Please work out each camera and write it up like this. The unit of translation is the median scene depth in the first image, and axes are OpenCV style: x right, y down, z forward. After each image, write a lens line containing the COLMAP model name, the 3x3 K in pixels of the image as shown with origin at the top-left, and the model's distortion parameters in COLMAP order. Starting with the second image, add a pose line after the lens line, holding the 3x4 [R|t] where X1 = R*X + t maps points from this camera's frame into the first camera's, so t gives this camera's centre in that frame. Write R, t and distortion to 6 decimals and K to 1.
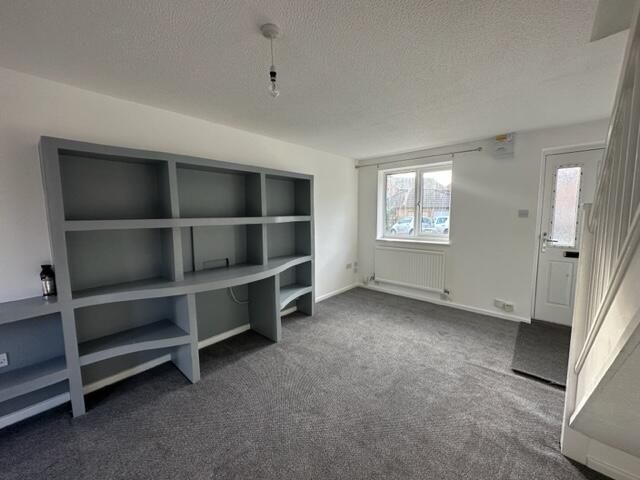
lens RADIAL K [[253.9, 0, 320.1], [0, 253.9, 239.0], [0, 0, 1]] dist [-0.000868, -0.000022]
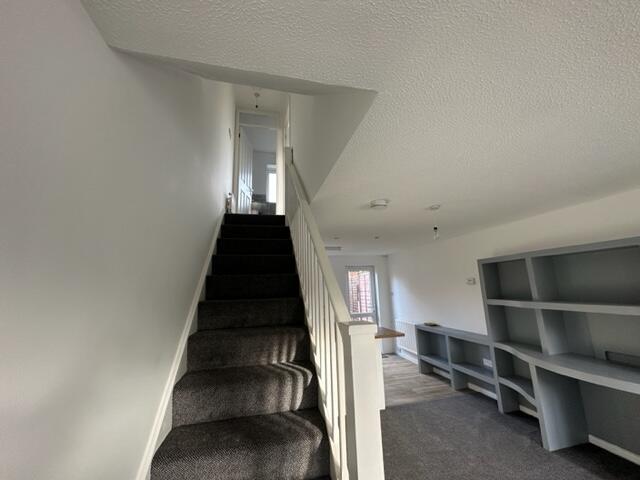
lens RADIAL K [[250.9, 0, 320.1], [0, 250.9, 236.8], [0, 0, 1]] dist [0.000007, -0.003432]
pose [[-0.571918, -0.139430, -0.808375, 0.758881], [-0.052151, 0.989635, -0.133798, -0.119175], [0.818652, -0.034364, -0.573261, 0.569243]]
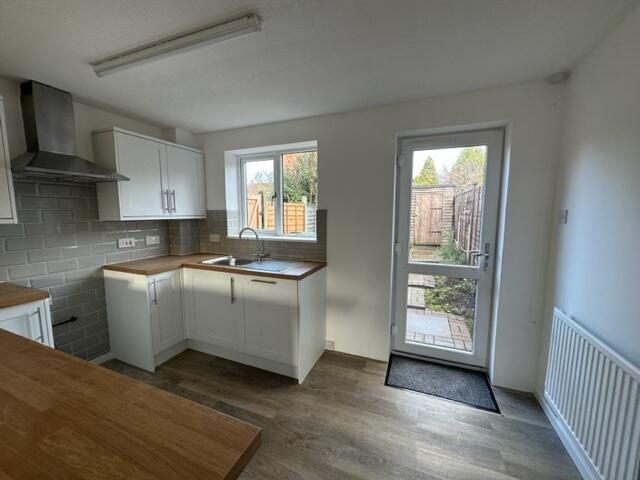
lens RADIAL K [[253.9, 0, 320.1], [0, 253.9, 239.0], [0, 0, 1]] dist [-0.000868, -0.000022]
pose [[-0.941991, 0.042975, -0.332876, -0.551233], [-0.026801, 0.978971, 0.202230, -0.020223], [0.334567, 0.199421, -0.921030, 0.223010]]
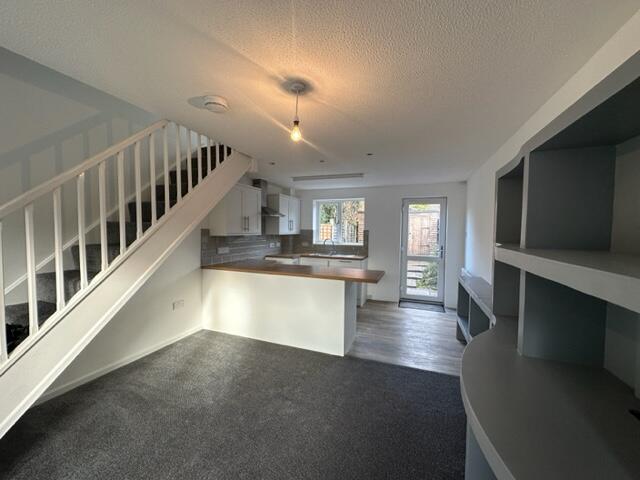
lens RADIAL K [[253.9, 0, 320.1], [0, 253.9, 239.0], [0, 0, 1]] dist [-0.000868, -0.000022]
pose [[-0.934946, 0.013073, -0.354548, 0.062301], [-0.037998, 0.989883, 0.136701, -0.111125], [0.352749, 0.141280, -0.924991, 0.933313]]
